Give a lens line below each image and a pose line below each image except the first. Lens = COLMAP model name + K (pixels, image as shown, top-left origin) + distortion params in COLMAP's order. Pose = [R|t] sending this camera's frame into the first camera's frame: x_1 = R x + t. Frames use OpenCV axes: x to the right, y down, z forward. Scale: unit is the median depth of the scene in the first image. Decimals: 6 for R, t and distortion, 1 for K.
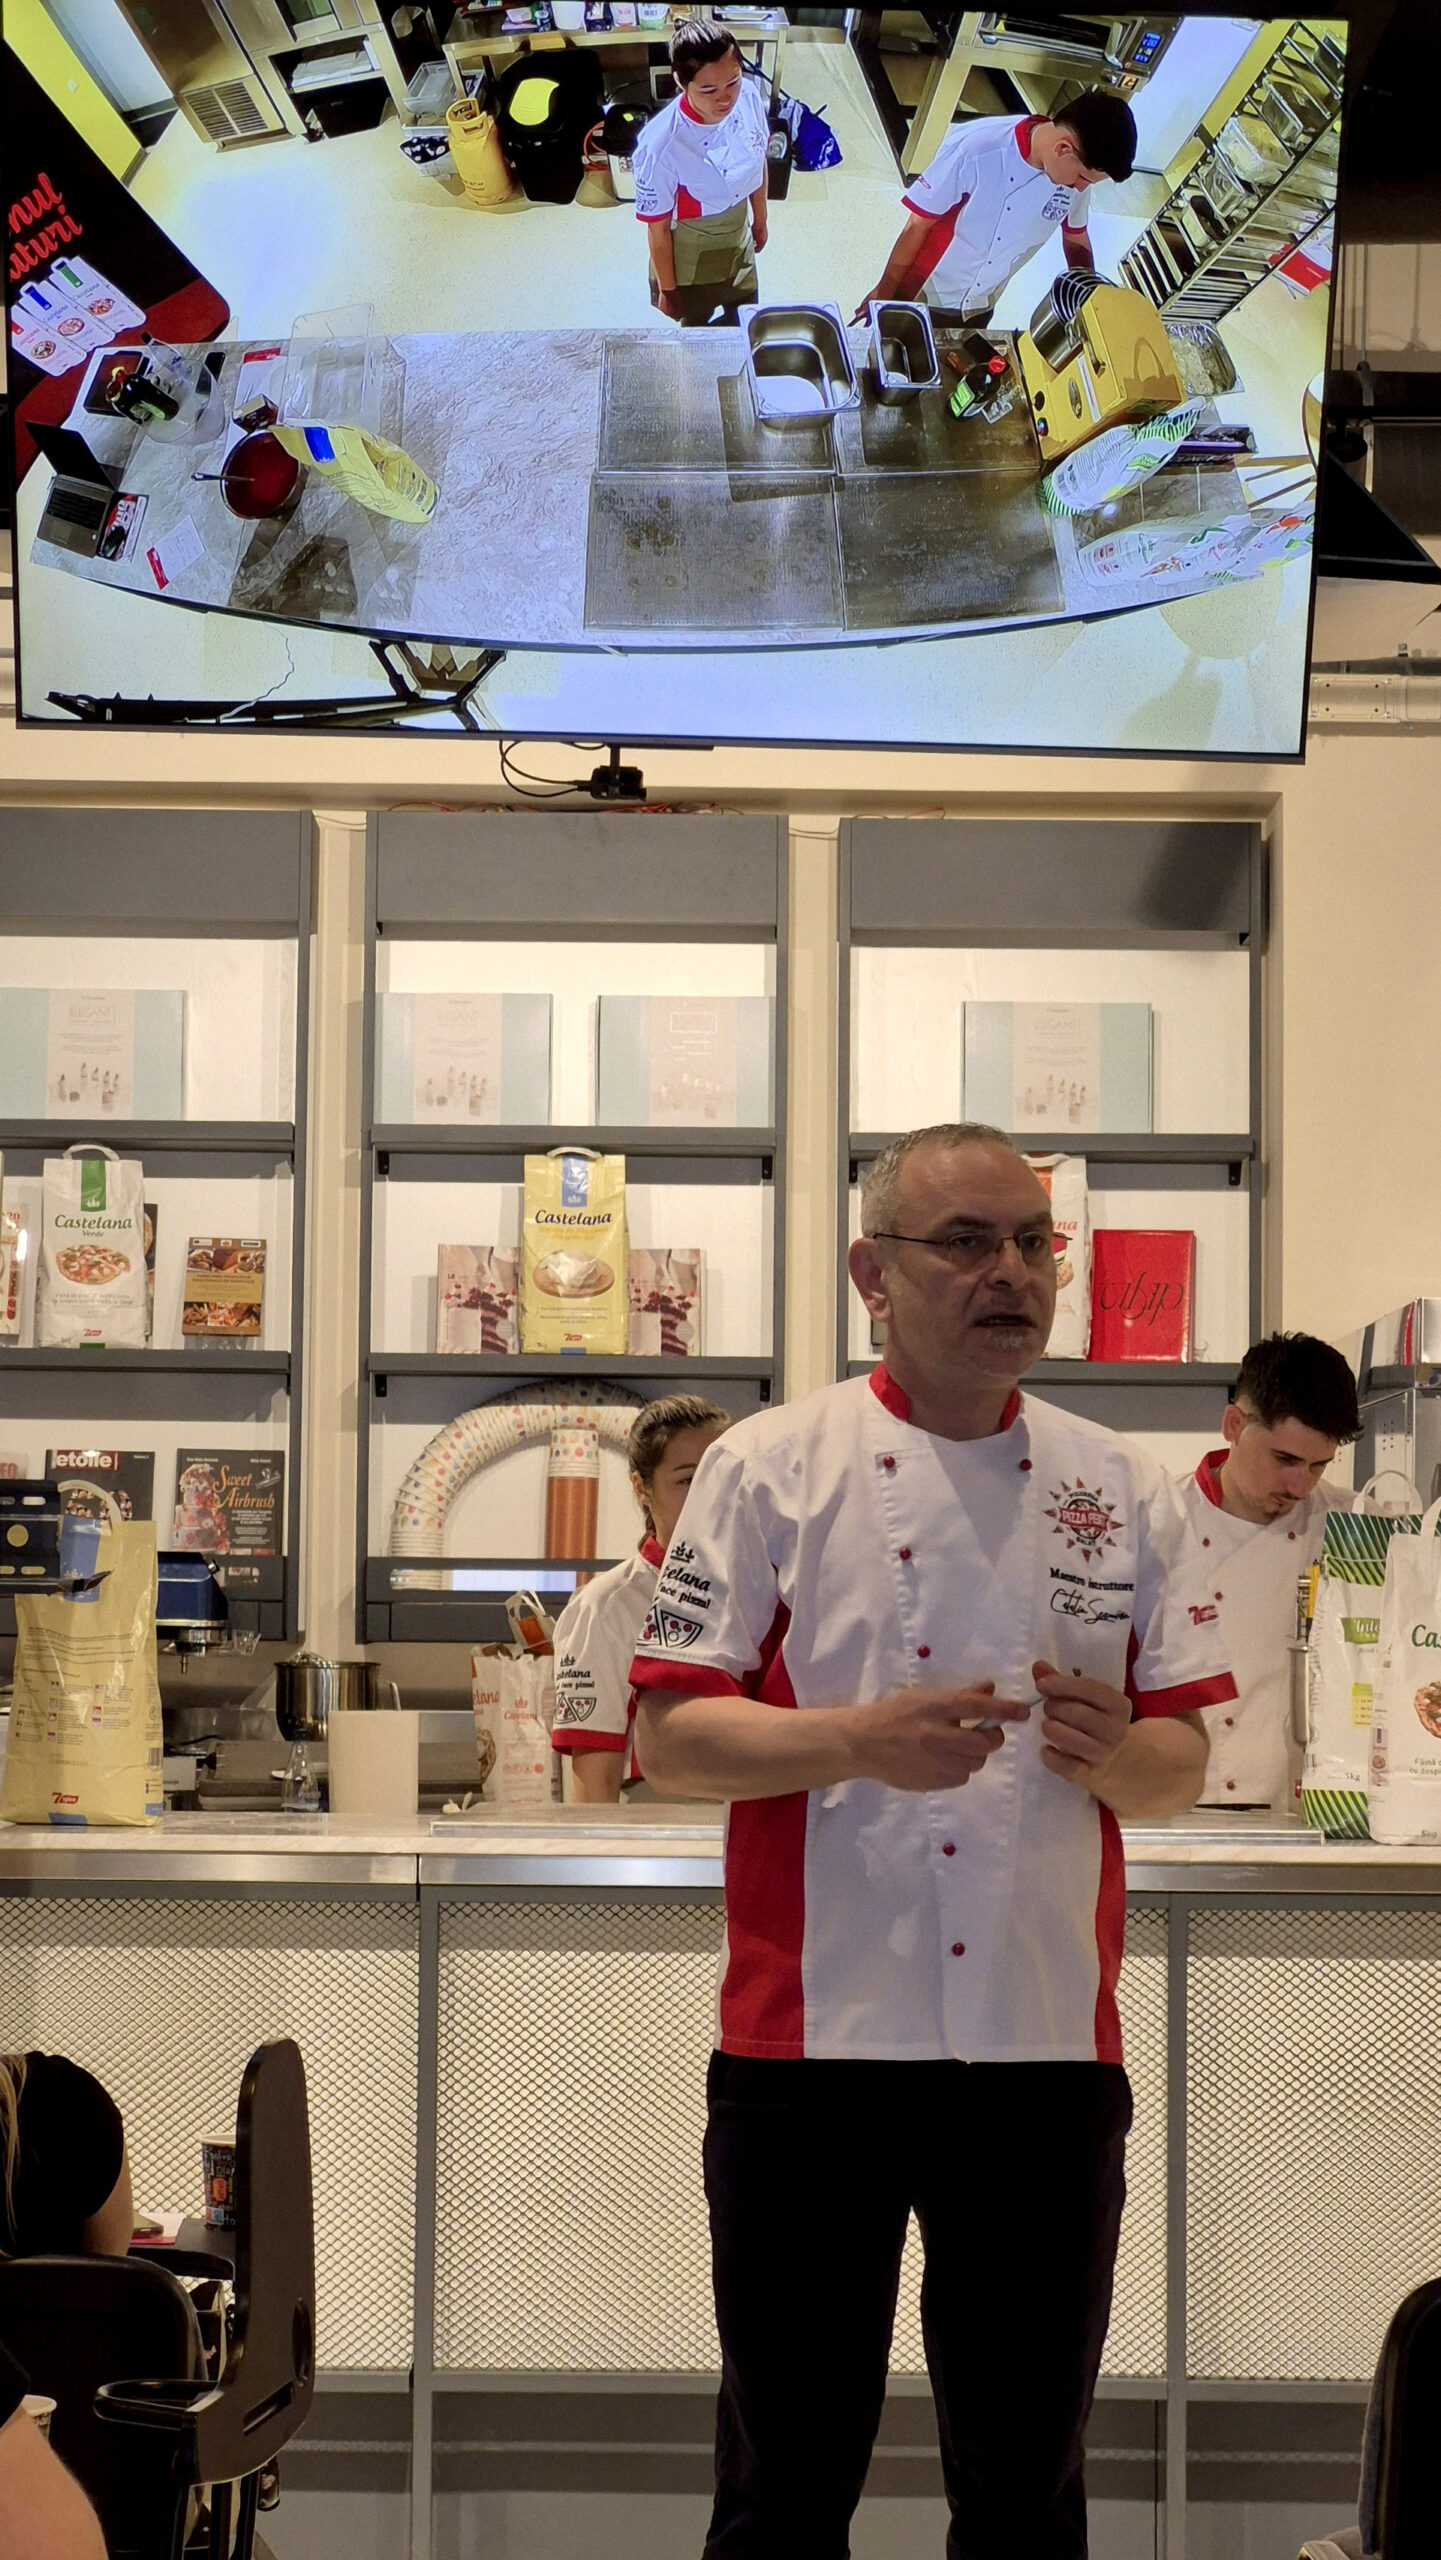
lens RADIAL K [[6343.2, 0, 576.9], [0, 6343.2, 1281.2], [0, 0, 1]] dist [-0.239167, 5.837814]
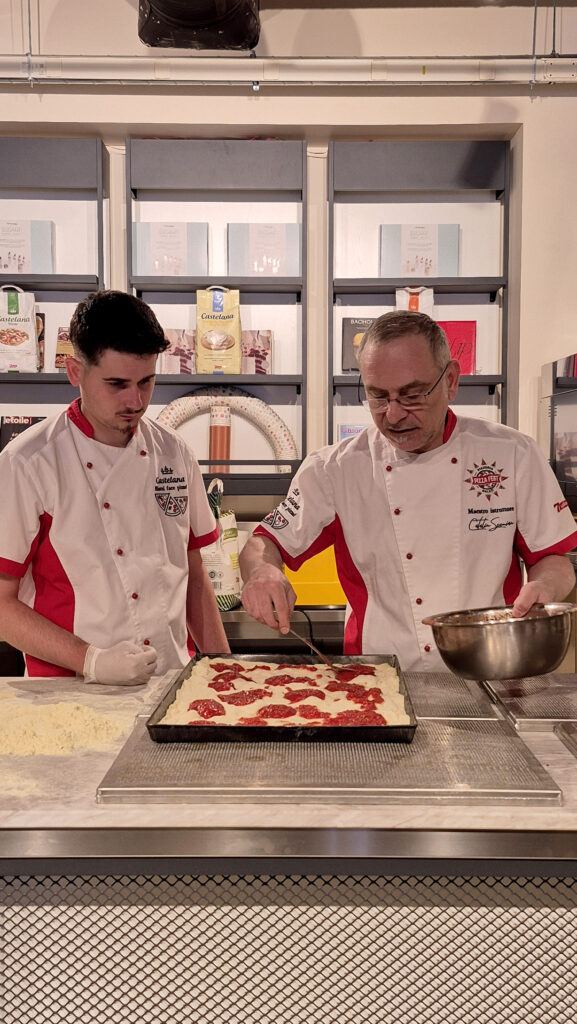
lens RADIAL K [[1157.7, 0, 288.2], [0, 1157.7, 488.9], [0, 0, 1]] dist [0.204112, -0.377035]
pose [[0.999711, -0.011210, 0.021266, 0.015799], [0.009322, 0.996173, 0.086902, 0.016566], [-0.022159, -0.086678, 0.995990, 0.555998]]
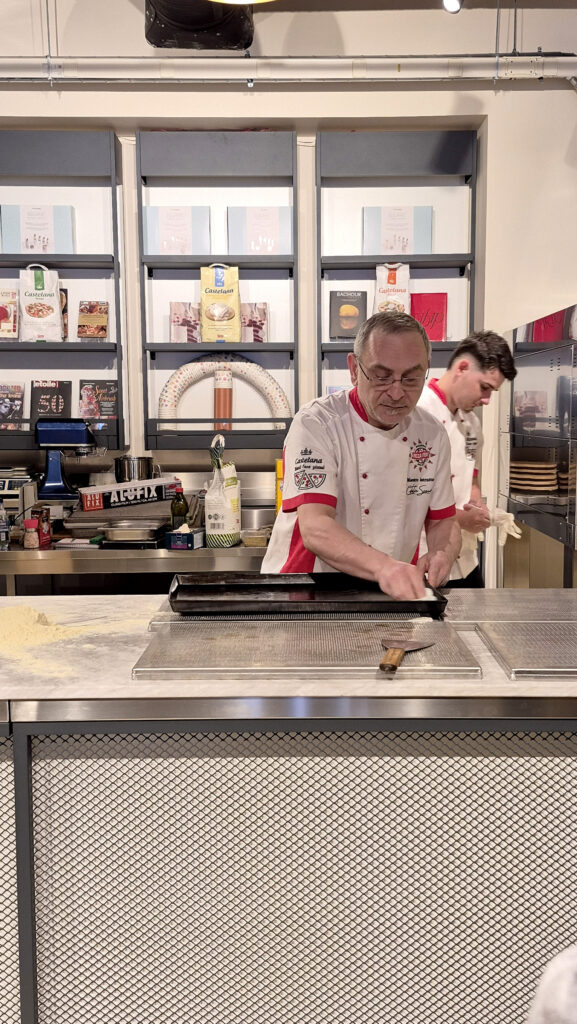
lens RADIAL K [[1055.3, 0, 294.7], [0, 1055.3, 513.9], [0, 0, 1]] dist [0.188219, -0.313962]
pose [[0.999558, -0.020557, 0.021475, 0.019673], [0.017028, 0.988040, 0.153252, 0.014755], [-0.024369, -0.152818, 0.987954, 0.533750]]
